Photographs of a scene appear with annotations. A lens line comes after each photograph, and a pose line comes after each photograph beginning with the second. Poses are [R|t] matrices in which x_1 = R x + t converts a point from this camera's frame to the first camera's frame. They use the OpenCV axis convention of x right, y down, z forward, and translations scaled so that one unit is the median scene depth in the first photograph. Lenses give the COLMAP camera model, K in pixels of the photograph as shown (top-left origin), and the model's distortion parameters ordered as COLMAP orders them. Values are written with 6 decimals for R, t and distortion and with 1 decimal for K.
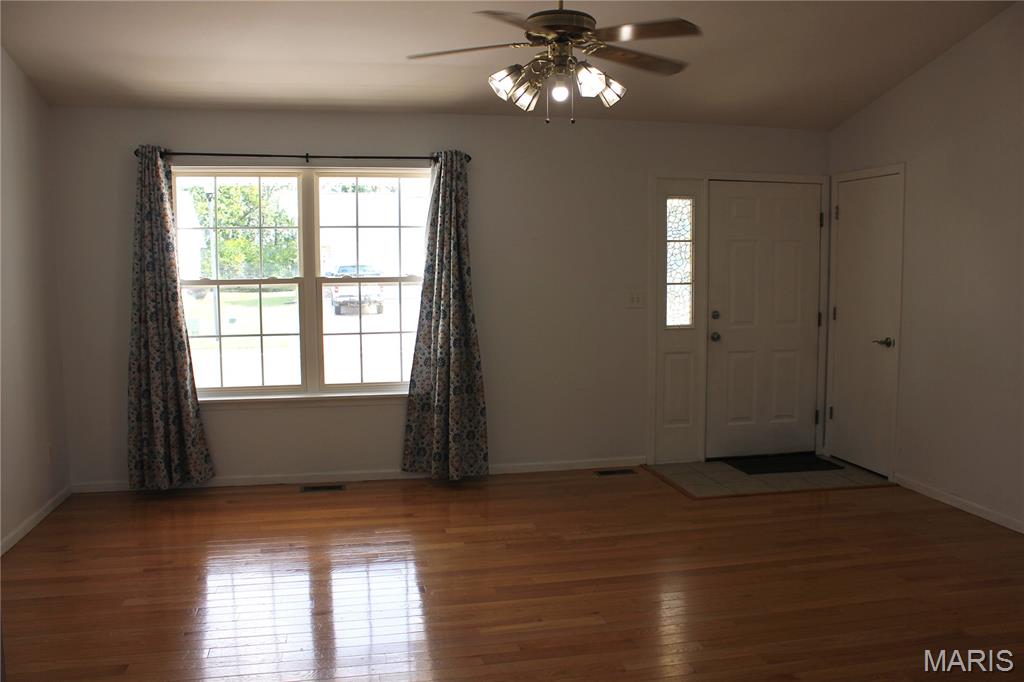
lens RADIAL K [[843.3, 0, 512.2], [0, 843.3, 342.3], [0, 0, 1]] dist [-0.097110, 0.047021]
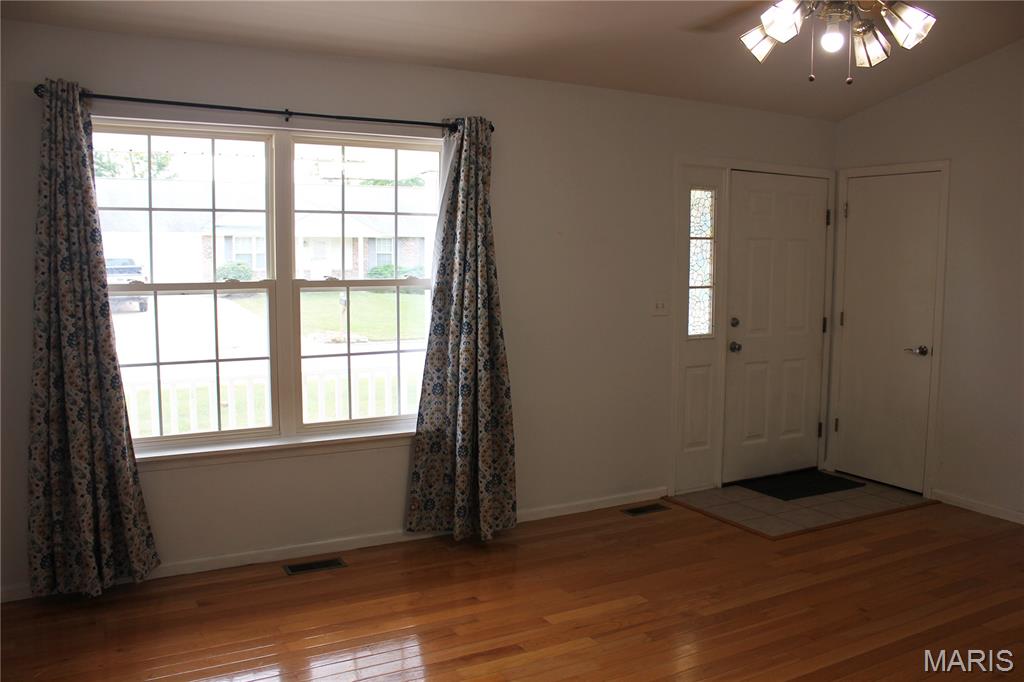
lens RADIAL K [[843.3, 0, 512.8], [0, 843.3, 345.2], [0, 0, 1]] dist [-0.097110, 0.047021]
pose [[0.954949, -0.020375, 0.296070, -0.267815], [0.016739, 0.999750, 0.014810, -0.027883], [-0.296298, -0.009187, 0.955051, 0.243437]]
